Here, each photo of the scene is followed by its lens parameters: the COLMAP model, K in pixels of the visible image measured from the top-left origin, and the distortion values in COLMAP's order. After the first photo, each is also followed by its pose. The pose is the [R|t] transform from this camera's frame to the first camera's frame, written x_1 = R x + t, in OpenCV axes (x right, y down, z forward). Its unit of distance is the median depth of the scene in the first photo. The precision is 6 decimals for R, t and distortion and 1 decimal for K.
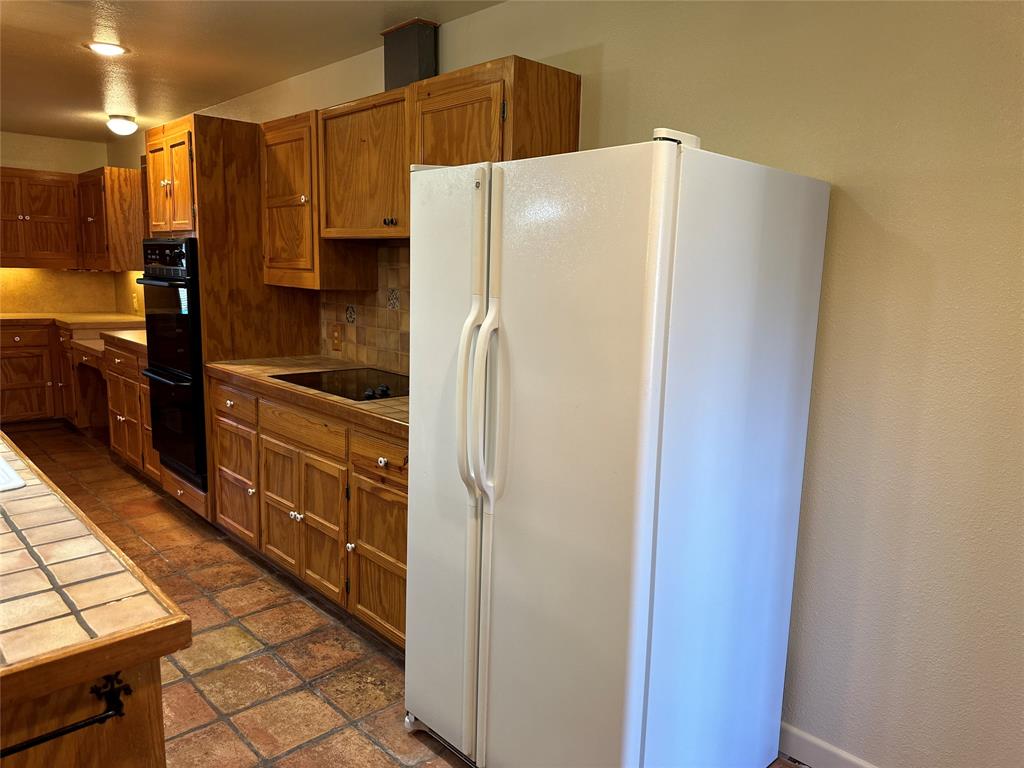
lens RADIAL K [[723.2, 0, 505.2], [0, 723.2, 381.9], [0, 0, 1]] dist [0.041048, -0.040330]
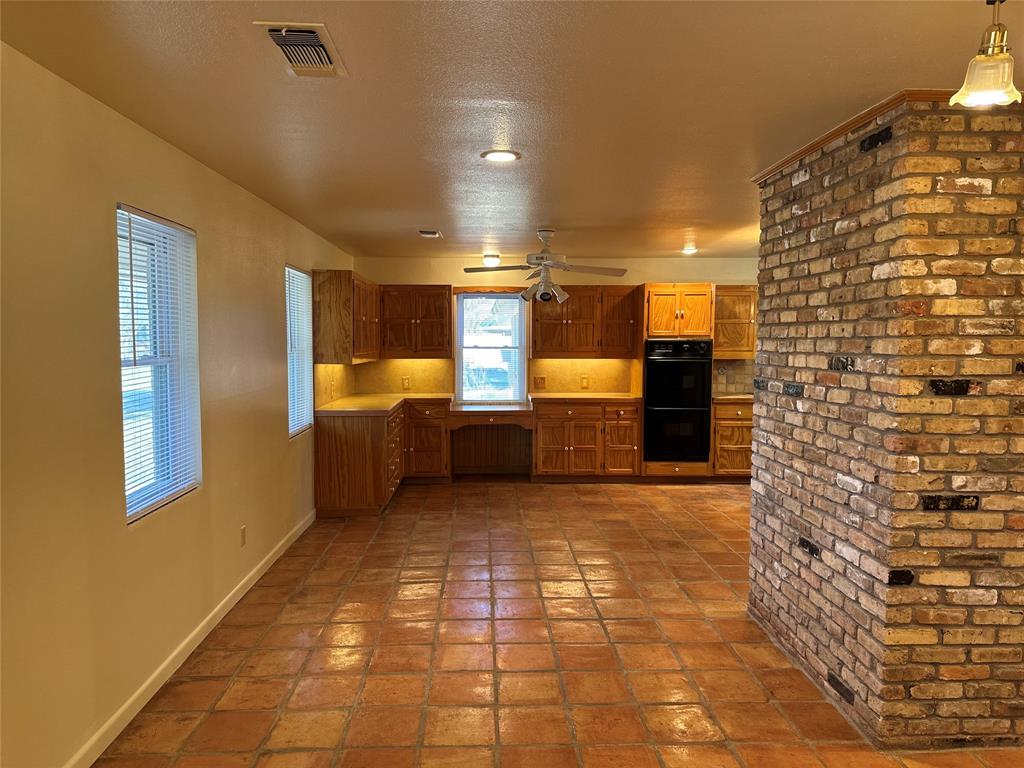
lens RADIAL K [[723.2, 0, 512.1], [0, 723.2, 386.4], [0, 0, 1]] dist [0.041048, -0.040330]
pose [[0.648014, -0.073440, 0.758079, -1.475853], [0.136604, 0.990407, -0.020823, -0.056412], [-0.749278, 0.117050, 0.651830, 0.035638]]
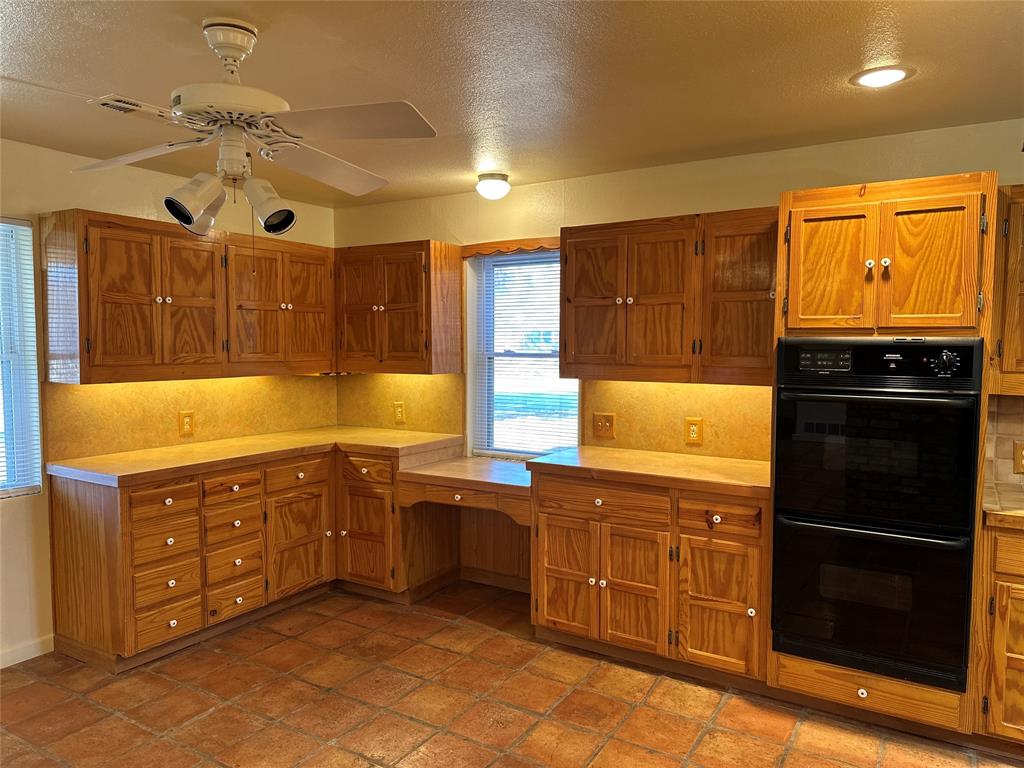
lens RADIAL K [[723.2, 0, 514.7], [0, 723.2, 381.5], [0, 0, 1]] dist [0.041048, -0.040330]
pose [[0.964456, -0.037336, 0.261592, -0.642008], [0.063725, 0.993612, -0.093132, -0.069574], [-0.256444, 0.106491, 0.960675, 0.257815]]
